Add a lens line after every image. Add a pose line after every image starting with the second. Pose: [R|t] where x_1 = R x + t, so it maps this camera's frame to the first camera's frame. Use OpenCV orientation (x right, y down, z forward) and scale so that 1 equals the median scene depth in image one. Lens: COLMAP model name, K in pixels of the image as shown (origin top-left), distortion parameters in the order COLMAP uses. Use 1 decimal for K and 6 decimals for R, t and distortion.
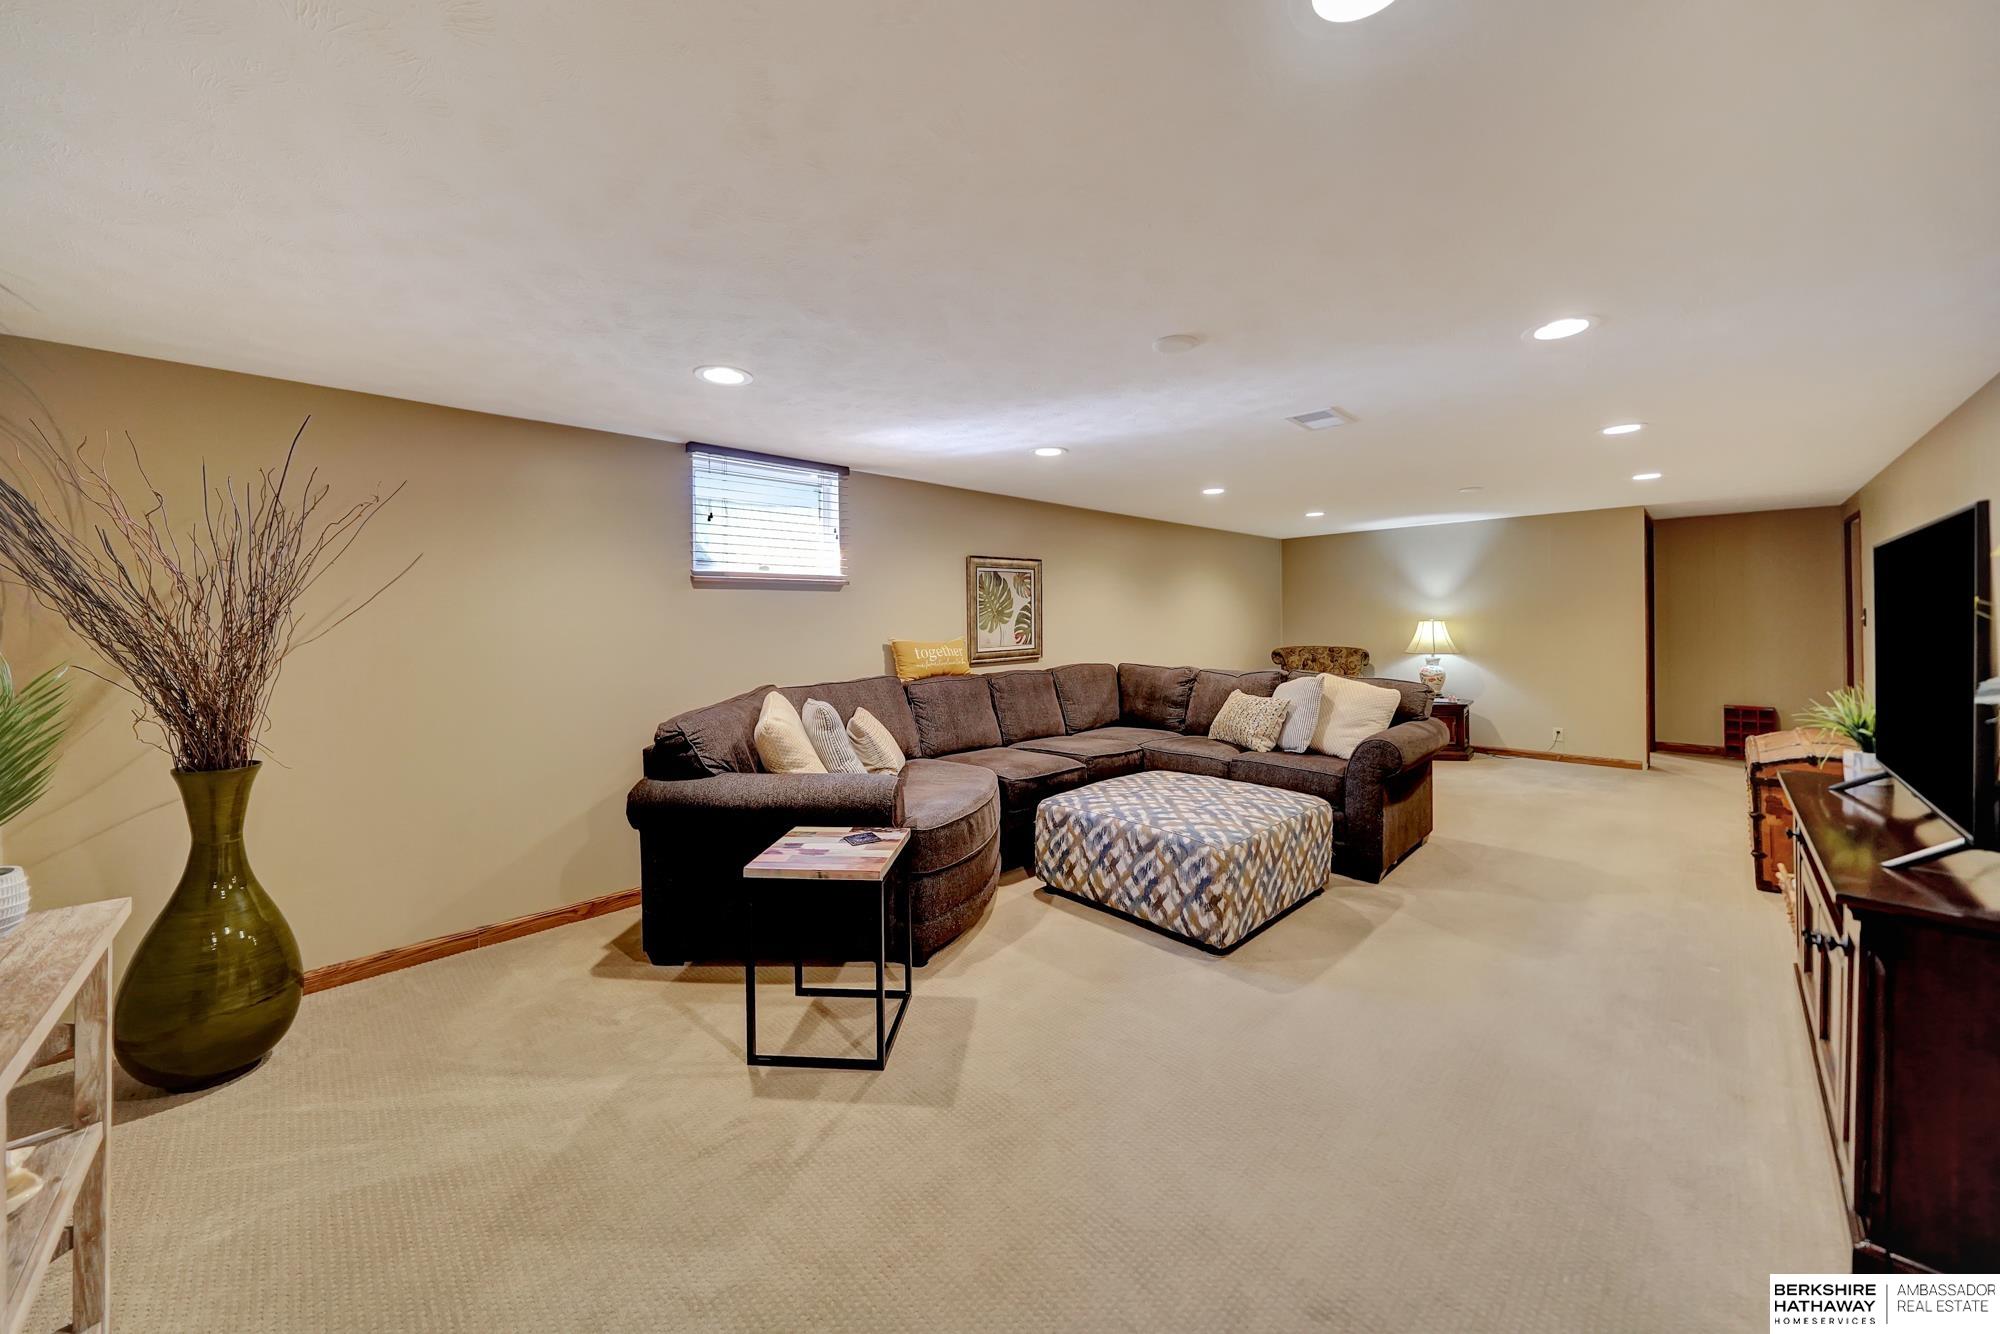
lens RADIAL K [[702.8, 0, 996.2], [0, 702.8, 616.5], [0, 0, 1]] dist [0.000123, -0.000031]
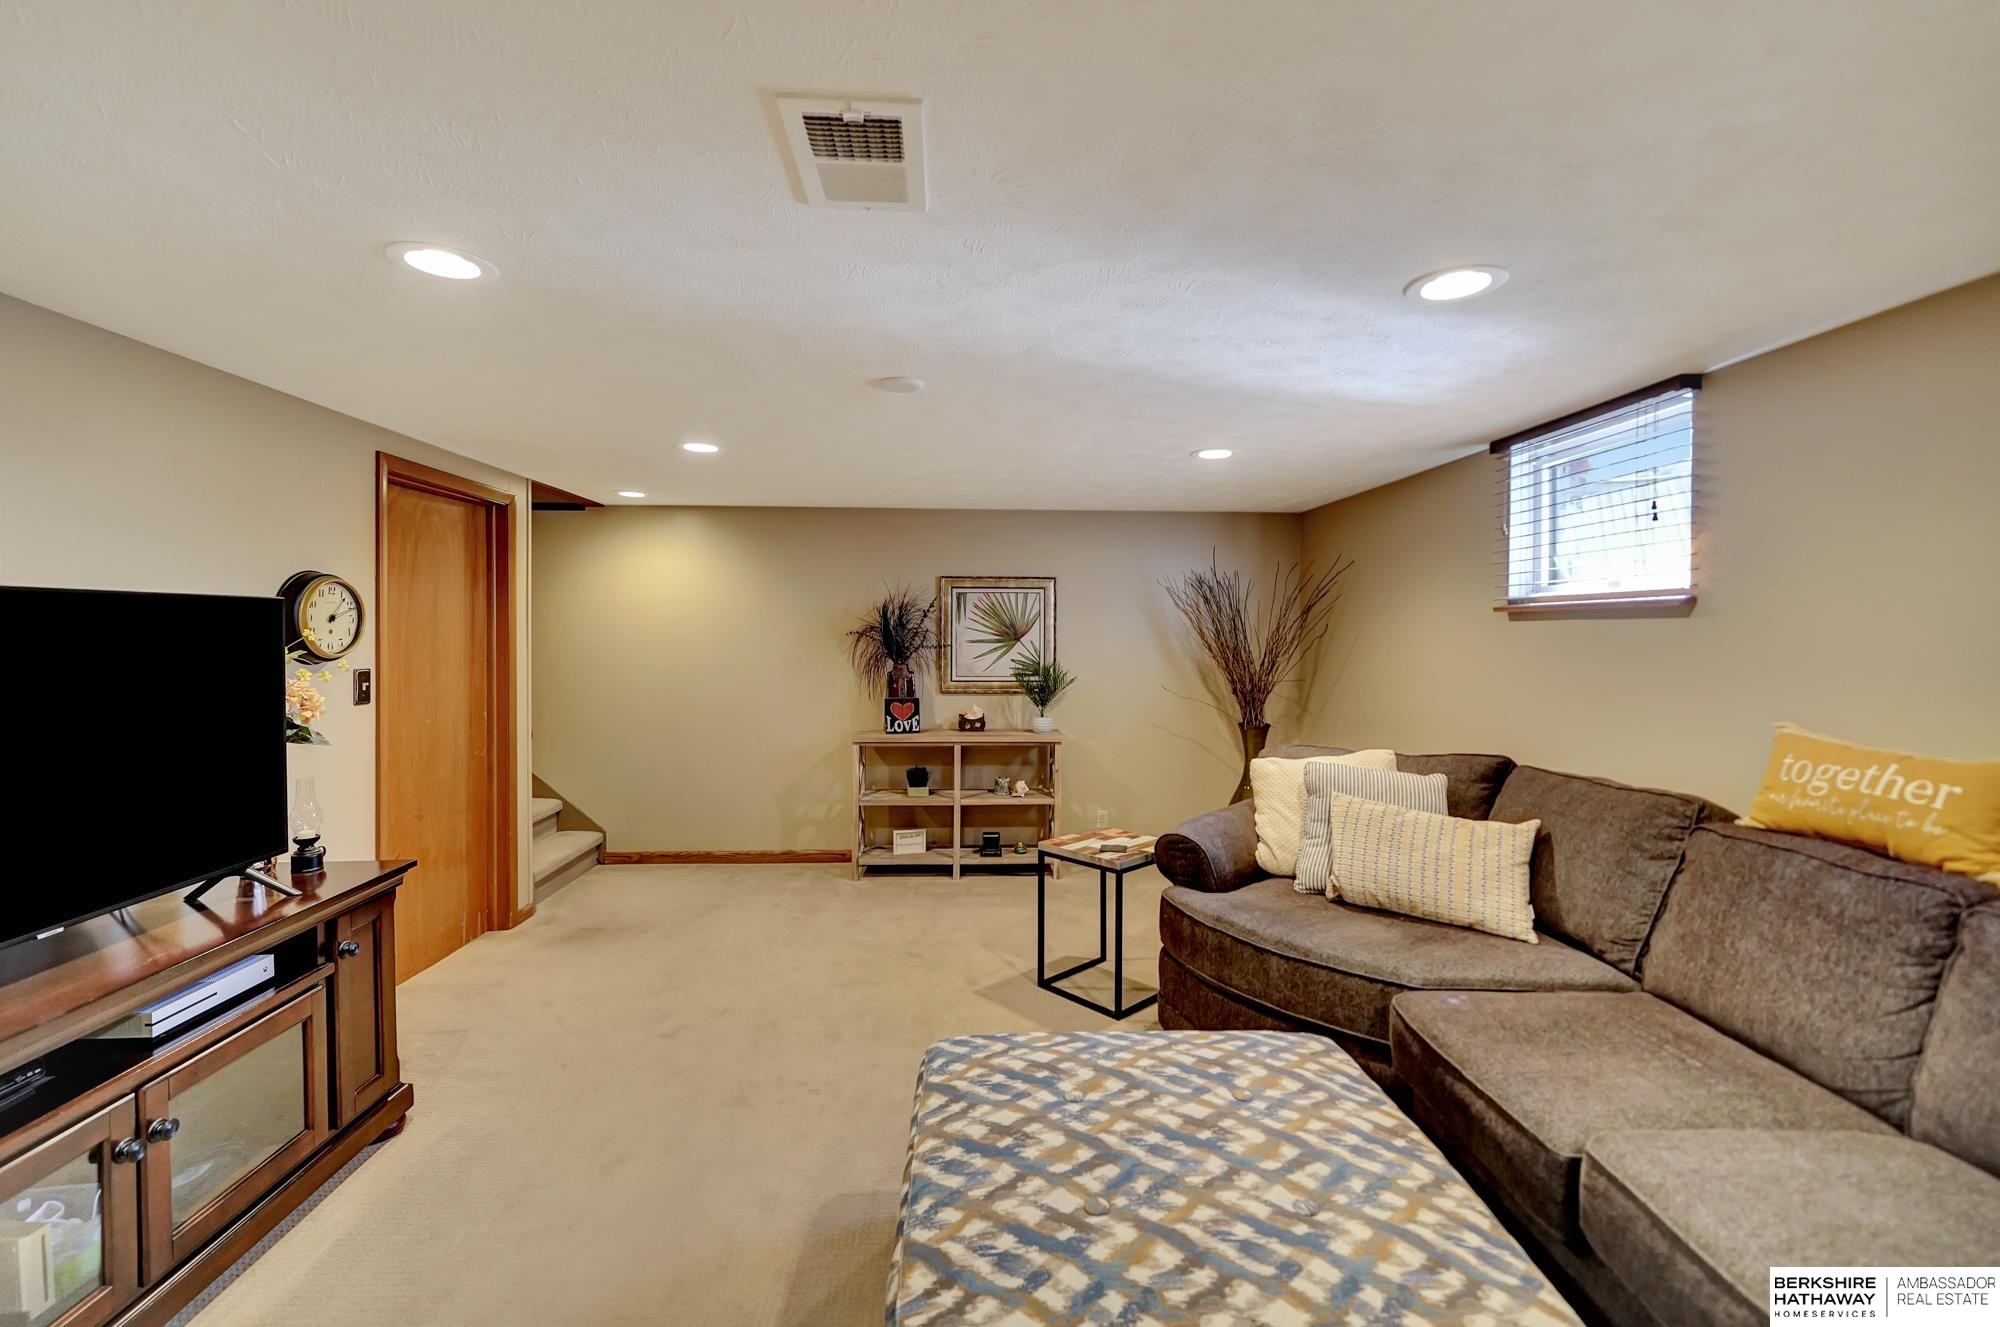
lens RADIAL K [[799.7, 0, 996.3], [0, 799.7, 629.1], [0, 0, 1]] dist [-0.000217, -0.000018]
pose [[-0.653538, 0.008397, -0.756847, 0.709982], [0.005961, 0.999965, 0.005947, -0.044913], [0.756870, -0.000625, -0.653565, 1.295053]]
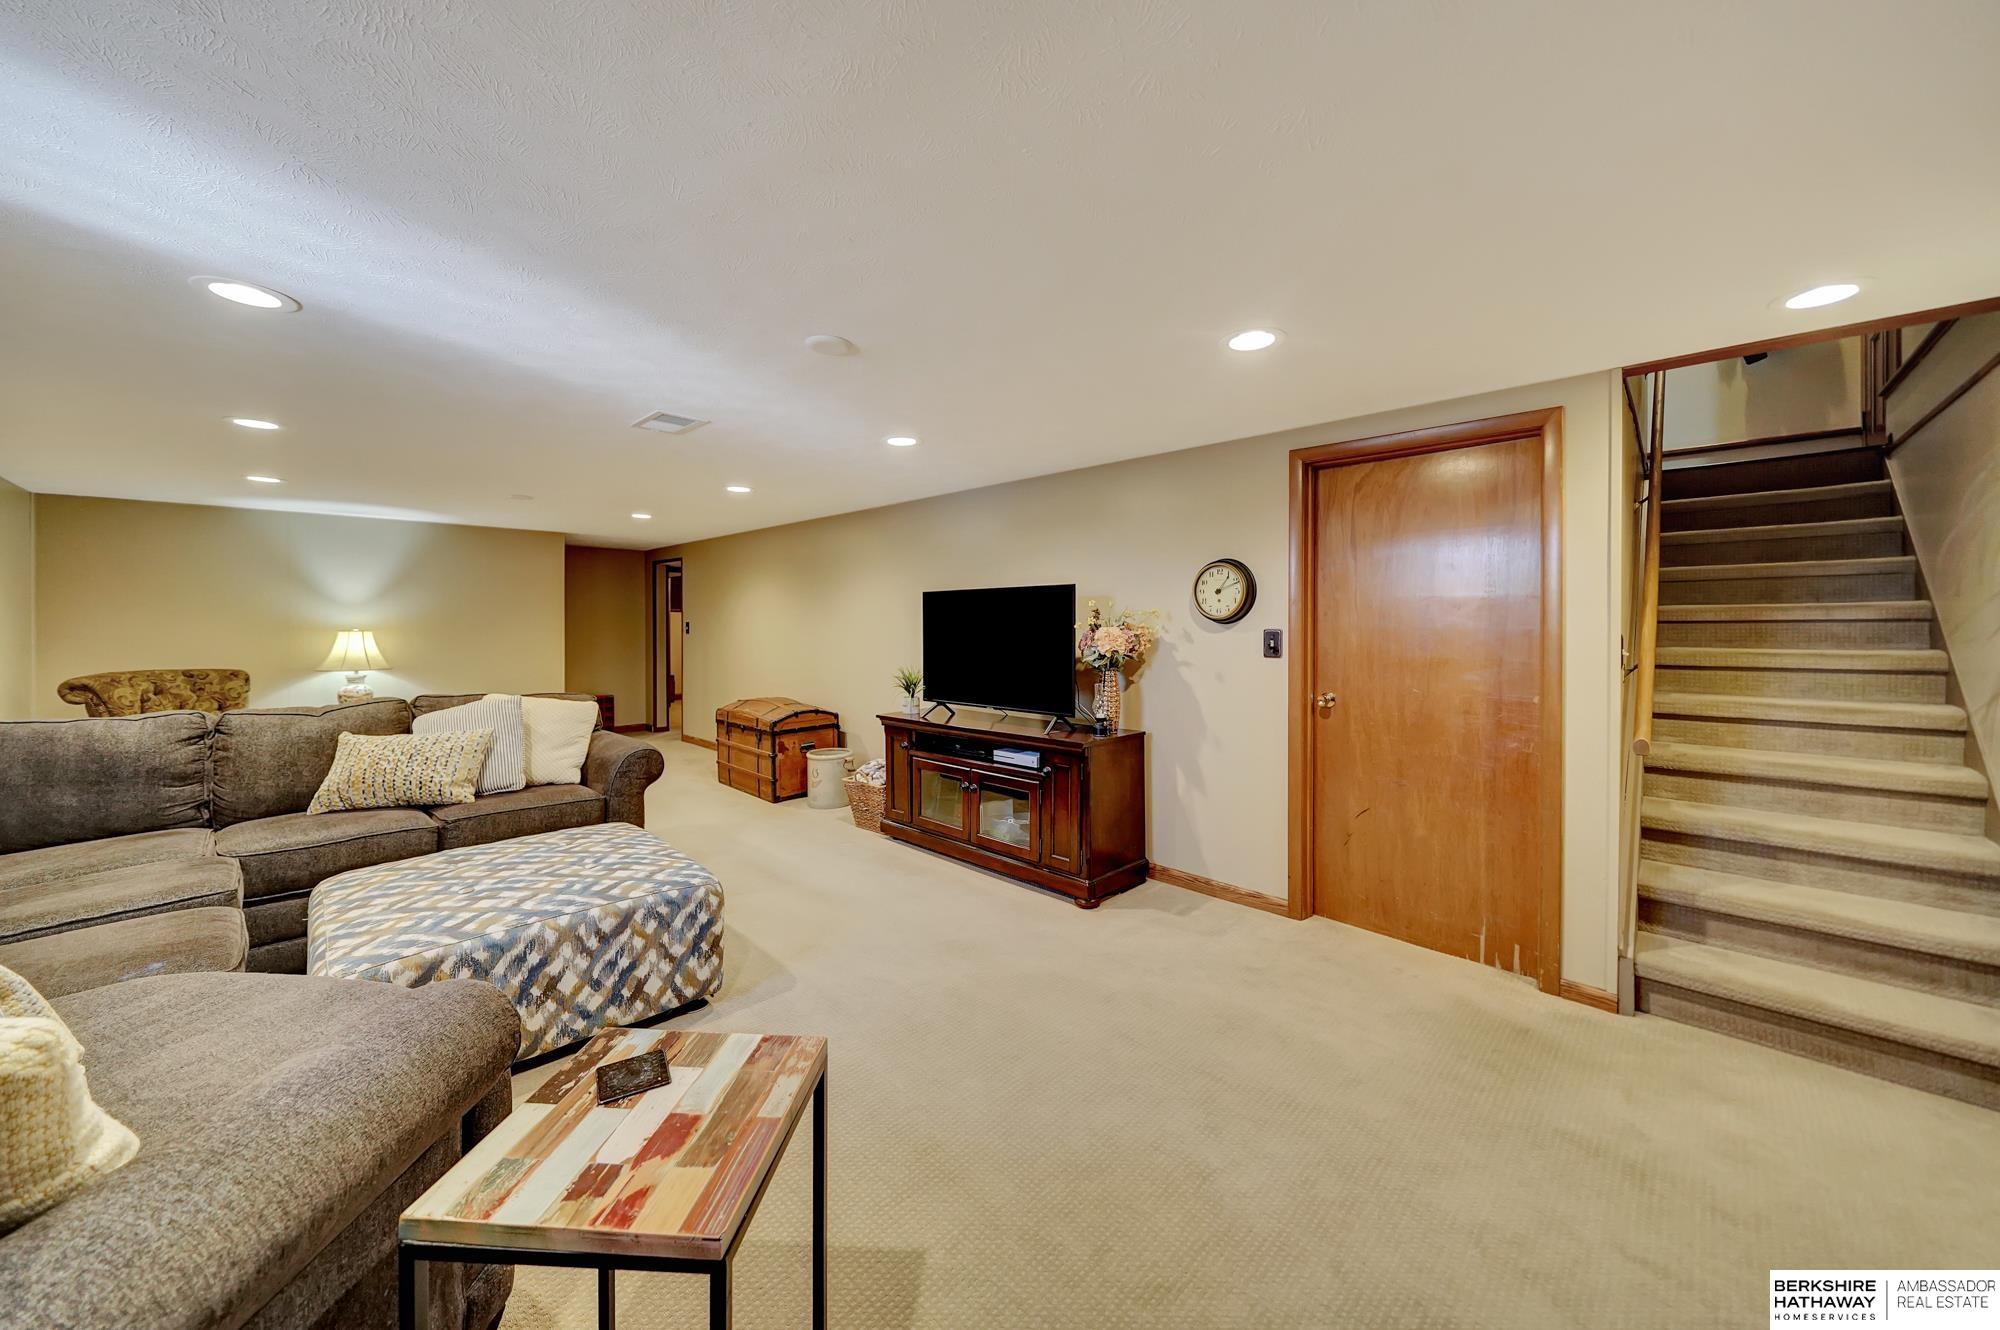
lens RADIAL K [[704.7, 0, 992.7], [0, 704.7, 629.5], [0, 0, 1]] dist [-0.000478, -0.000005]
pose [[-0.008320, 0.000361, 0.999965, -0.521321], [-0.004071, 0.999992, -0.000394, 0.003814], [-0.999957, -0.004074, -0.008319, 0.577264]]
